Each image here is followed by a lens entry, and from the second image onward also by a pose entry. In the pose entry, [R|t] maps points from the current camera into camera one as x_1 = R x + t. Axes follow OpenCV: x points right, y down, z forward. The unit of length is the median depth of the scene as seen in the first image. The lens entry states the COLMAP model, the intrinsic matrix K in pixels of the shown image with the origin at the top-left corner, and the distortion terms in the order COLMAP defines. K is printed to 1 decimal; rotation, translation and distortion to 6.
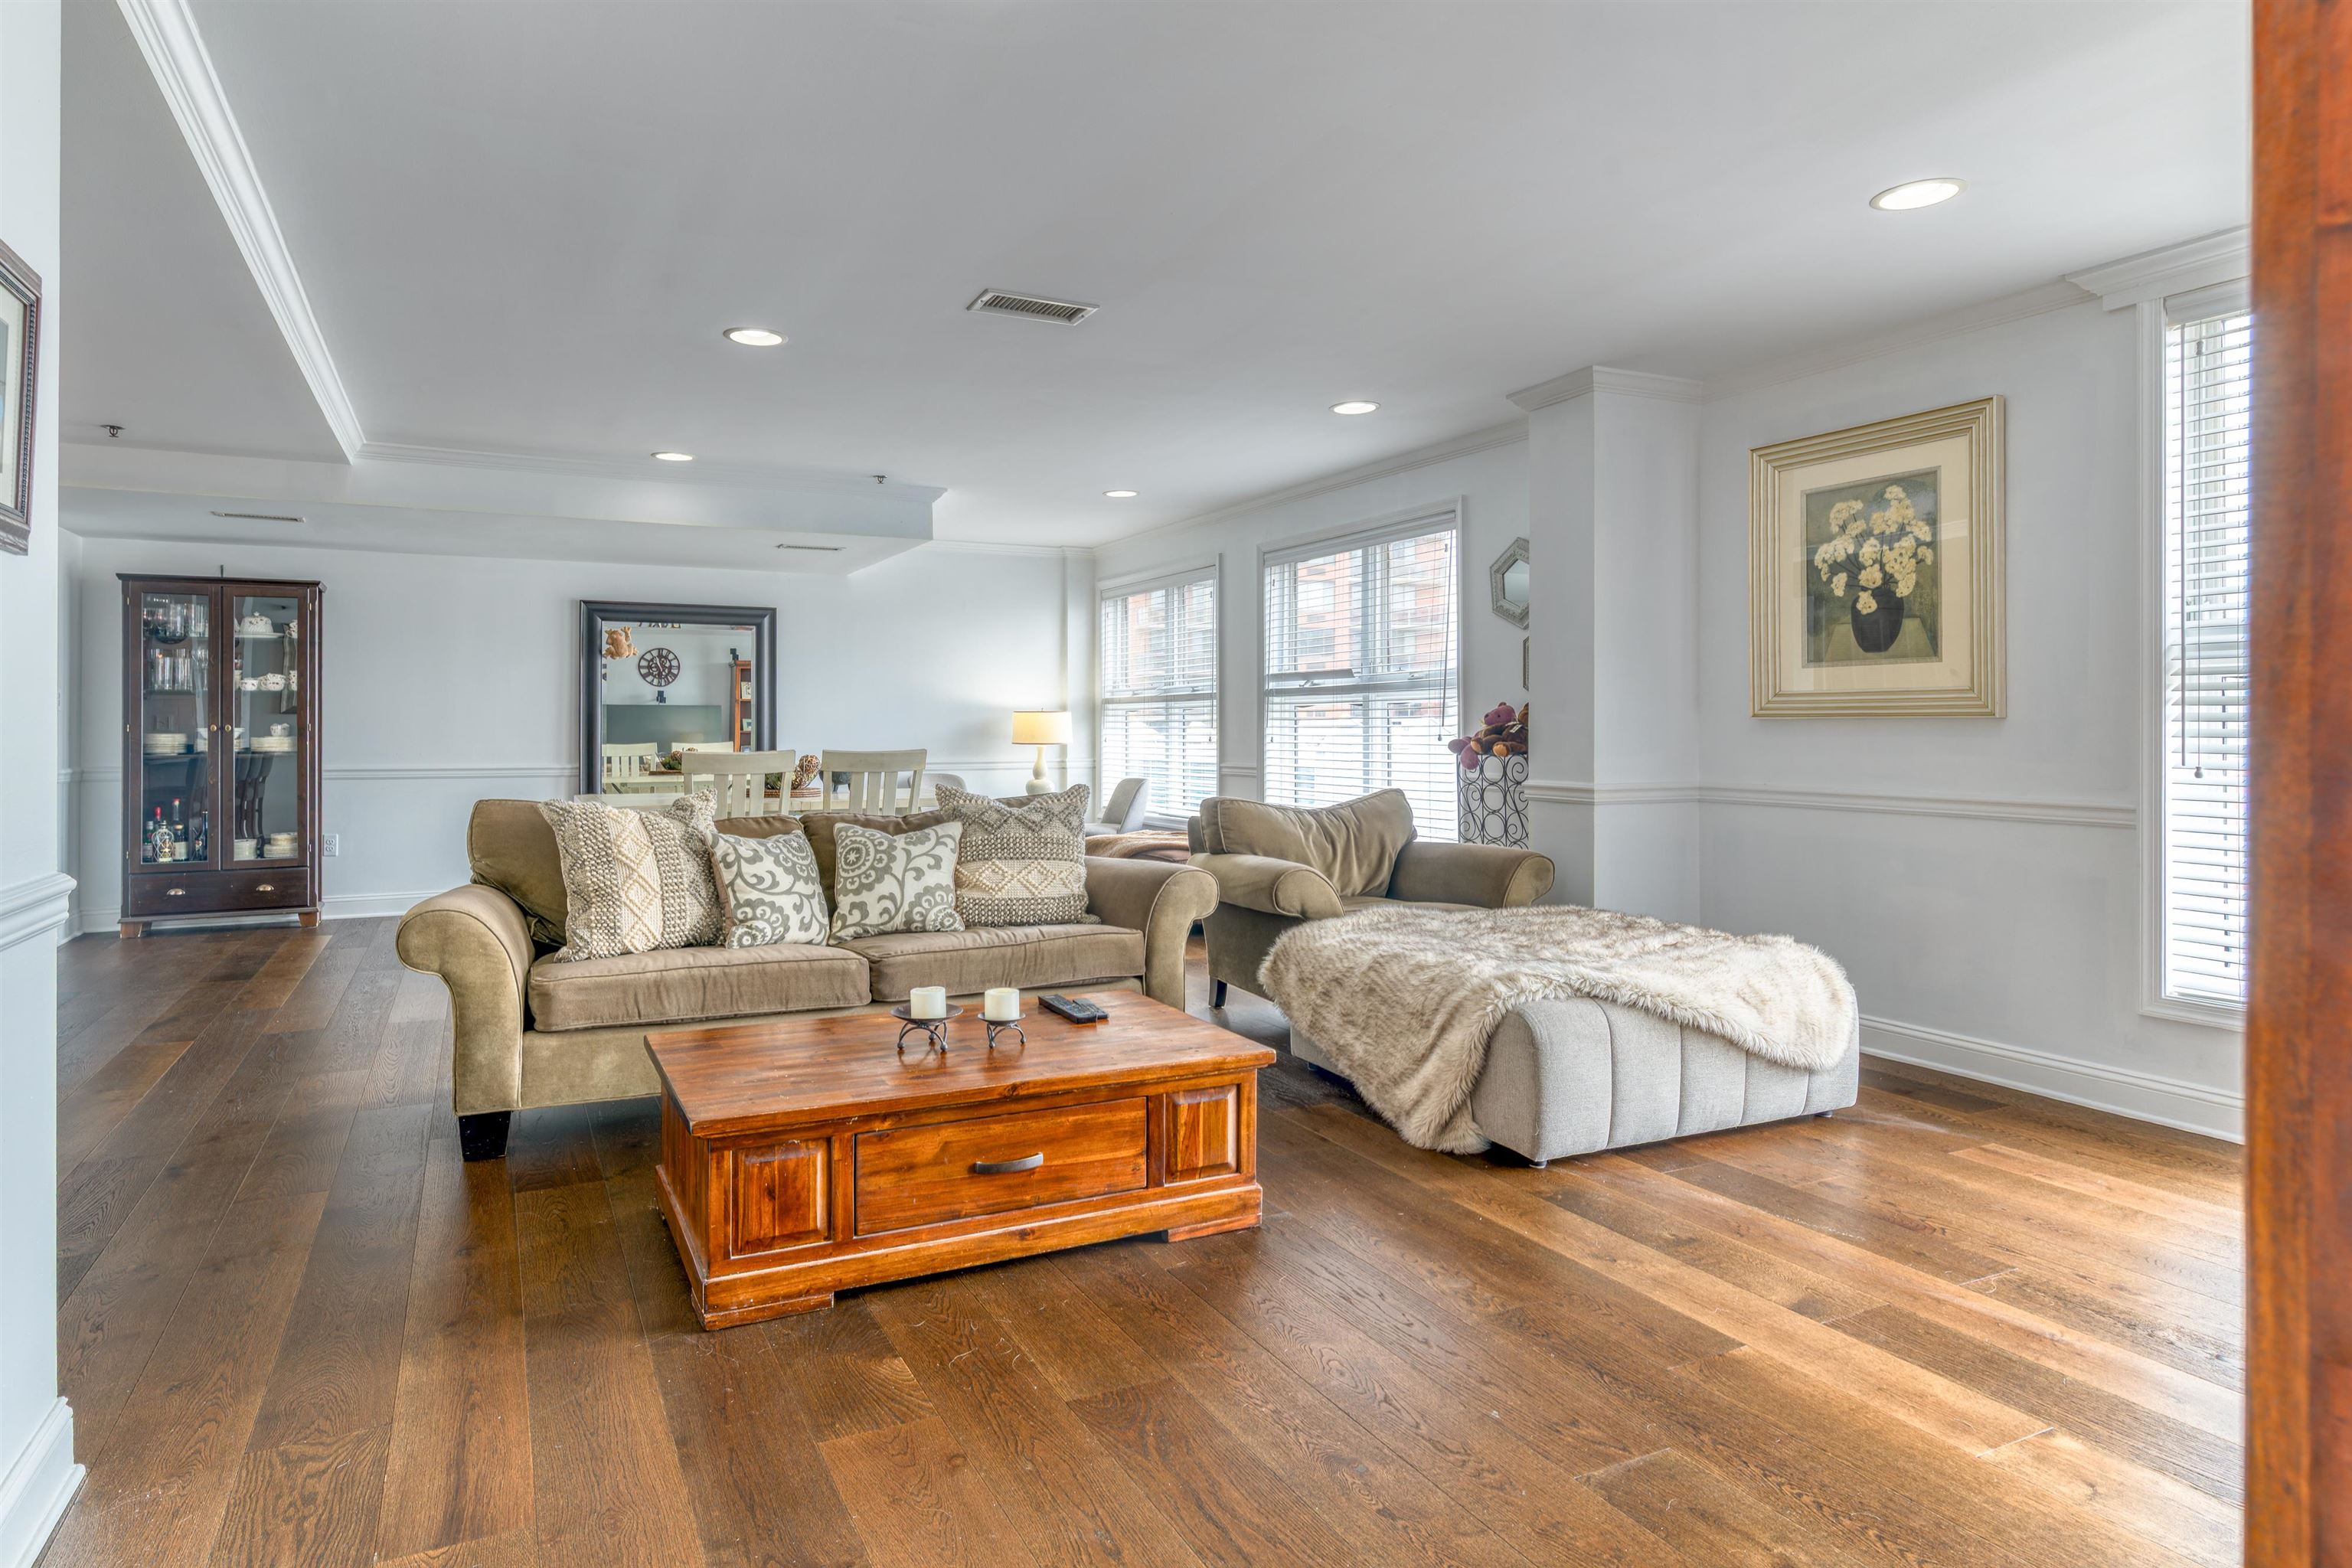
lens RADIAL K [[1220.4, 0, 1150.1], [0, 1220.4, 743.3], [0, 0, 1]] dist [0.000822, -0.001253]
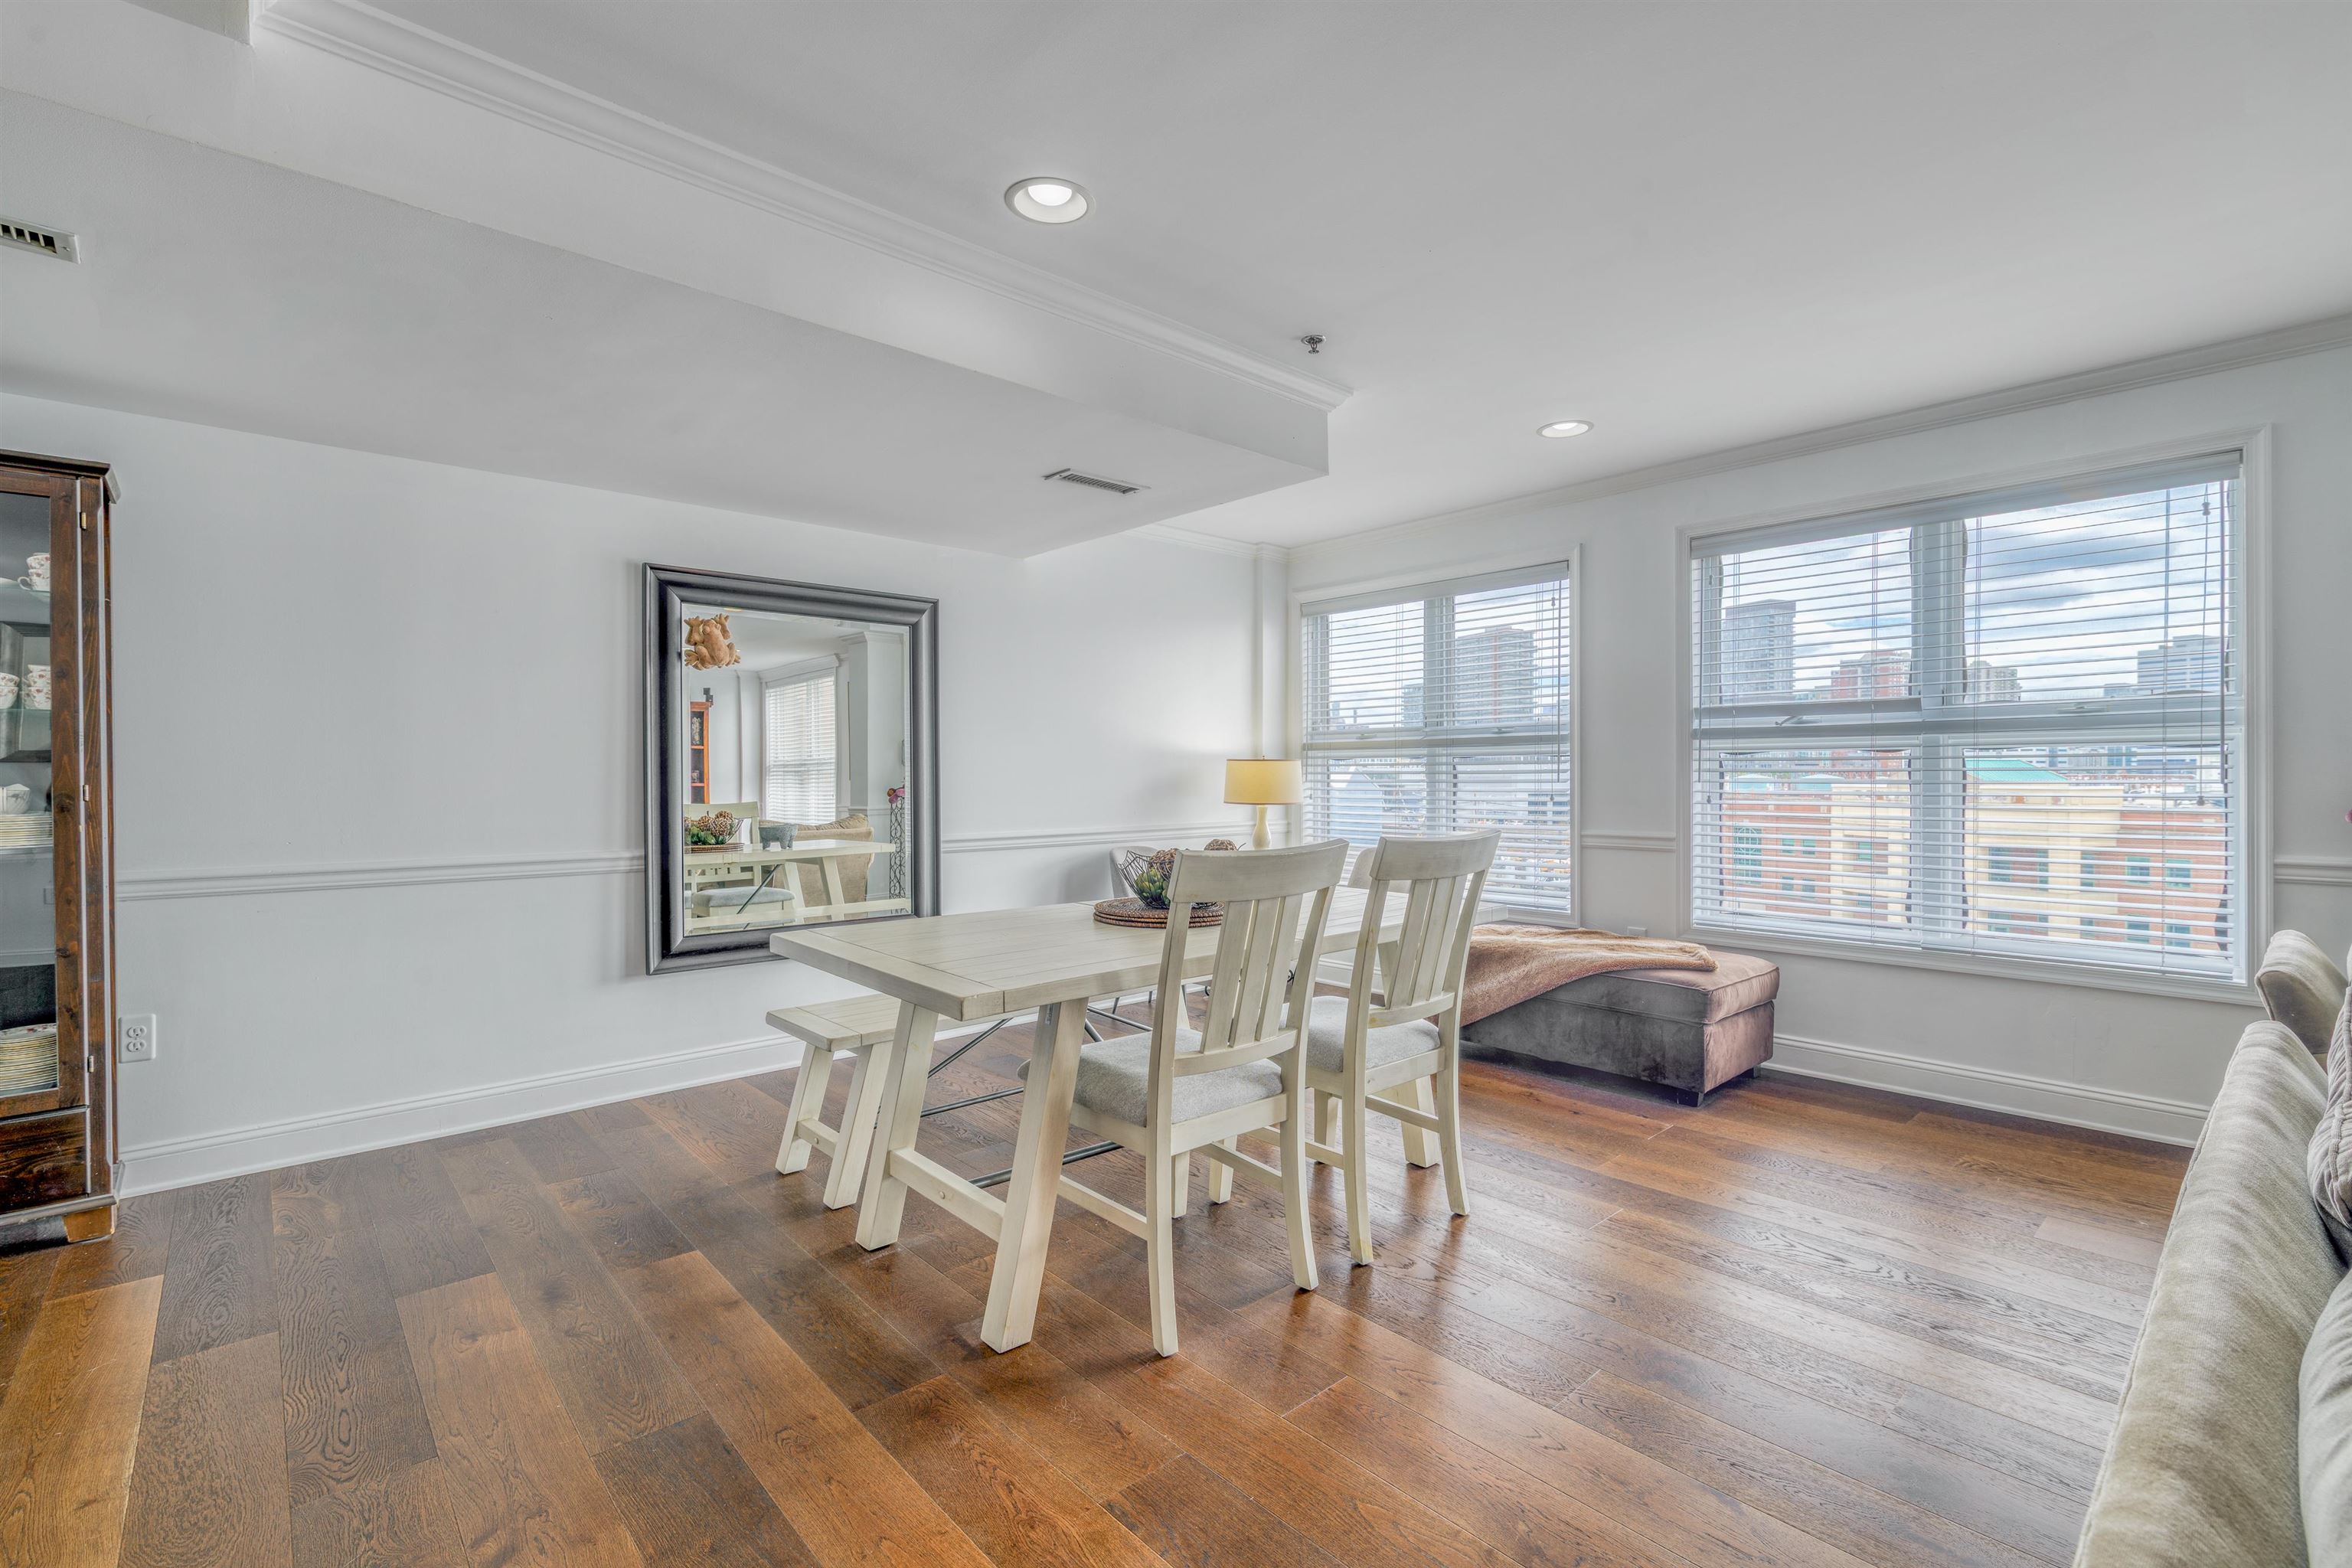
lens RADIAL K [[1023.8, 0, 1172.8], [0, 1023.8, 791.1], [0, 0, 1]] dist [-0.012556, 0.000068]
pose [[0.974551, -0.005745, 0.224091, -0.550361], [0.004820, 0.999977, 0.004675, -0.019952], [-0.224113, -0.003476, 0.974557, 0.791718]]
